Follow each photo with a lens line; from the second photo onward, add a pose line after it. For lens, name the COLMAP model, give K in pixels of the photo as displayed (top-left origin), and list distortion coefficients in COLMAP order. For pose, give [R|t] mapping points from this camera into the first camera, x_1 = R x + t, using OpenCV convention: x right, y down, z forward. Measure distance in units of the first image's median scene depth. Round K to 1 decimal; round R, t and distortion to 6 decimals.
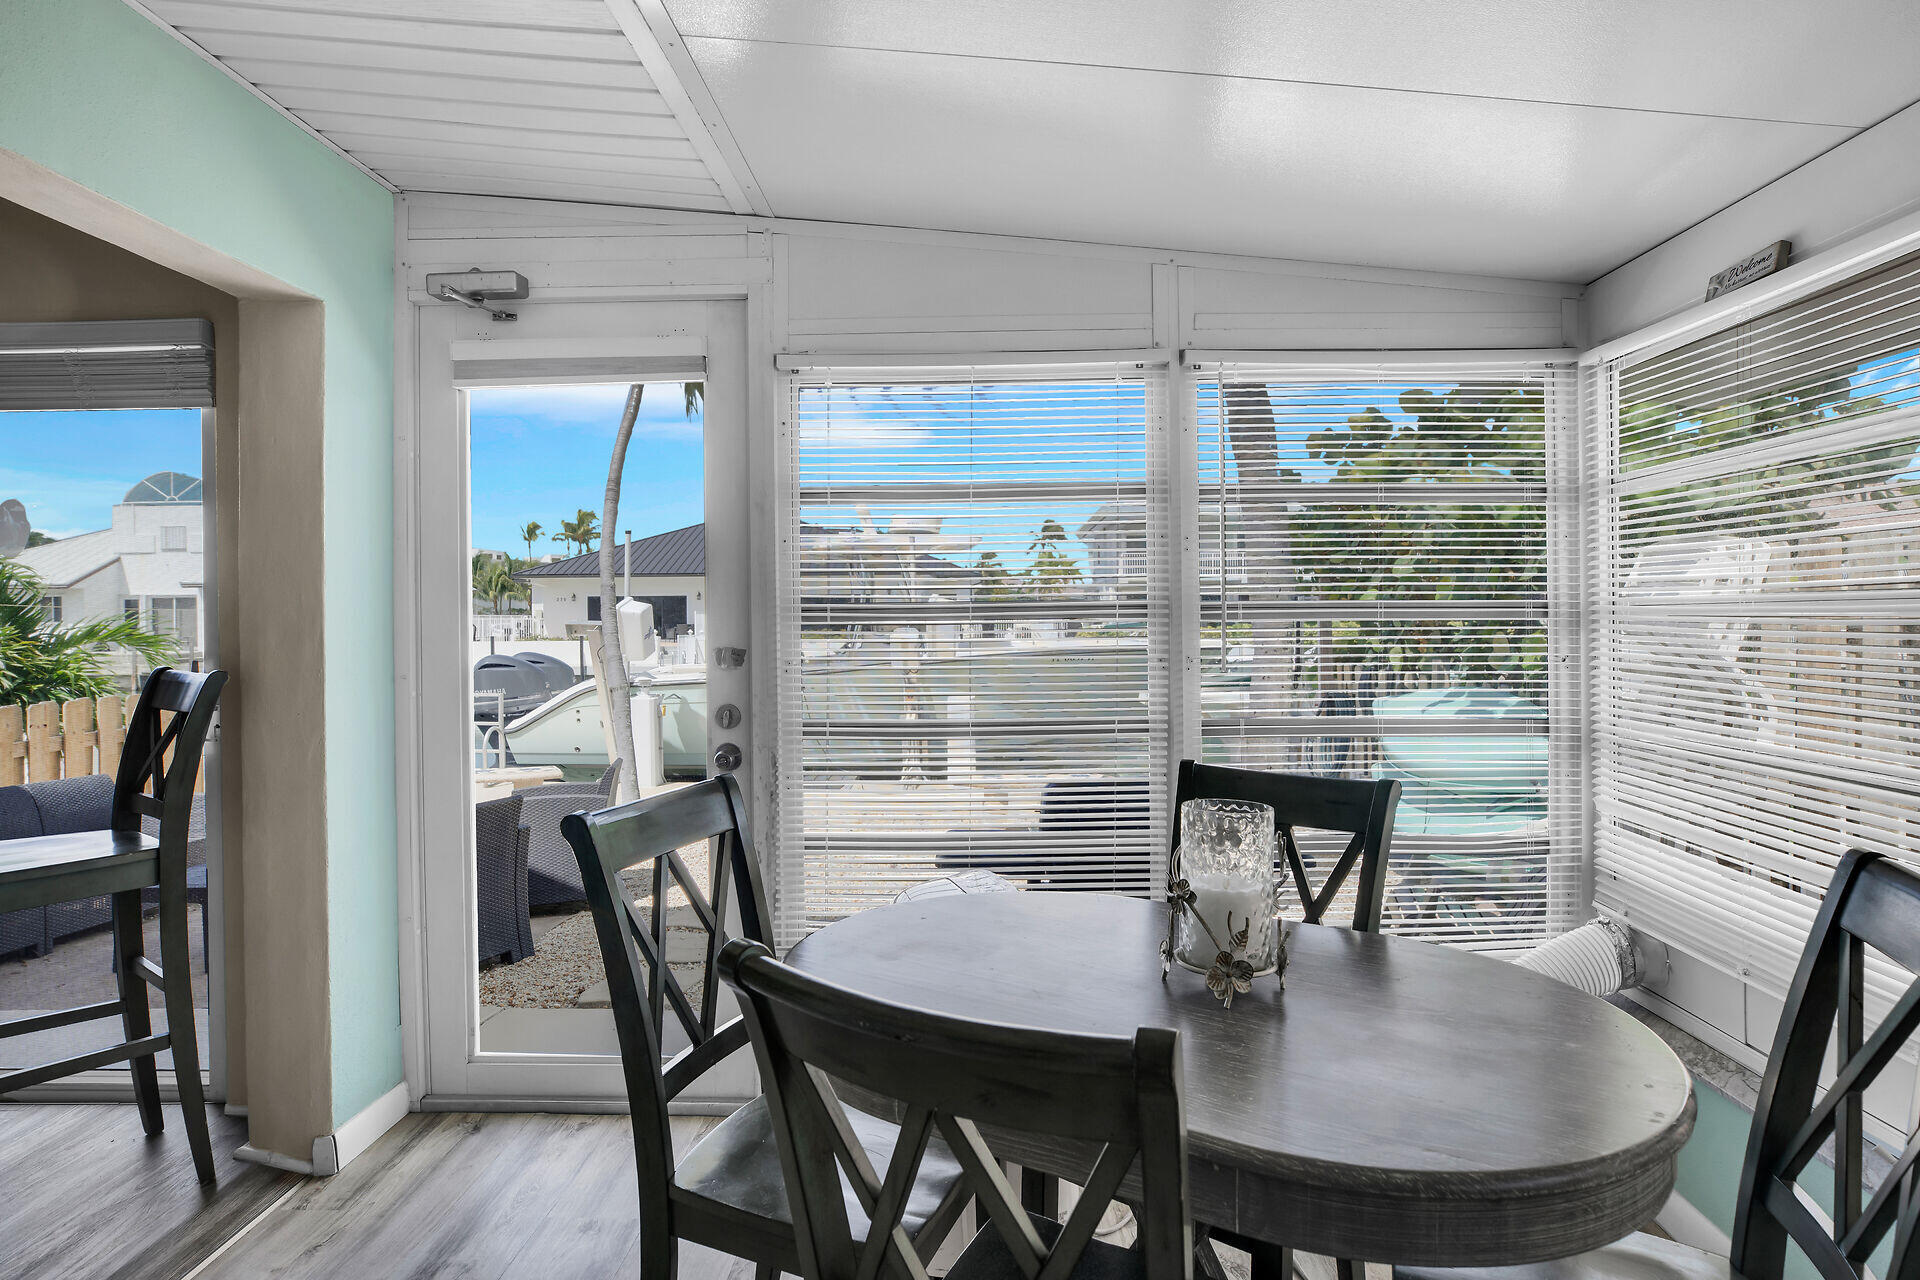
lens RADIAL K [[906.3, 0, 947.1], [0, 906.3, 635.3], [0, 0, 1]] dist [-0.040444, 0.014878]
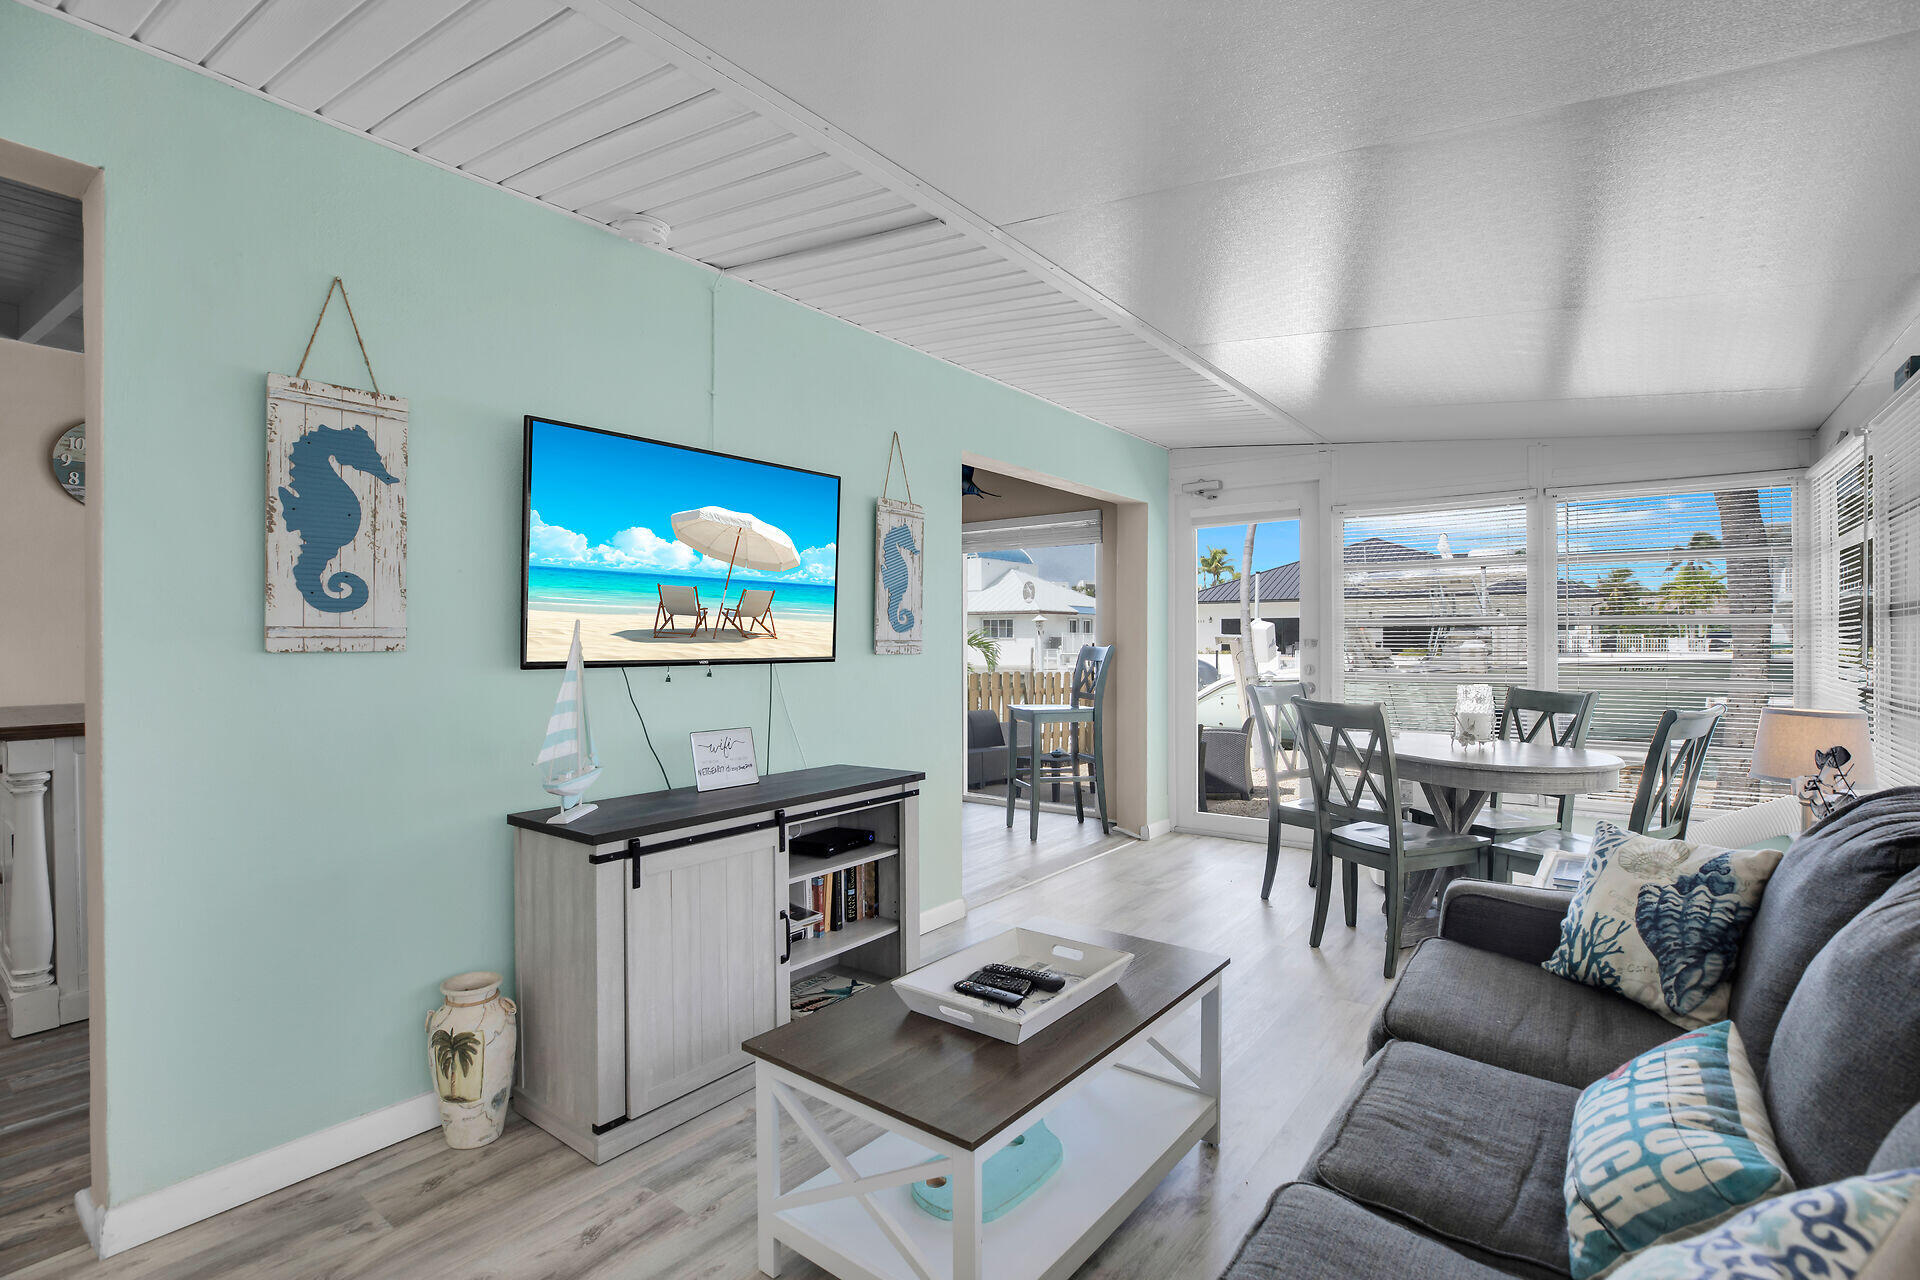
lens RADIAL K [[906.3, 0, 947.1], [0, 906.3, 635.3], [0, 0, 1]] dist [-0.040444, 0.014878]
pose [[0.788436, 0.002310, -0.615112, 0.409675], [-0.017730, 0.999663, -0.018971, 0.061593], [0.614861, 0.025864, 0.788211, -1.276627]]
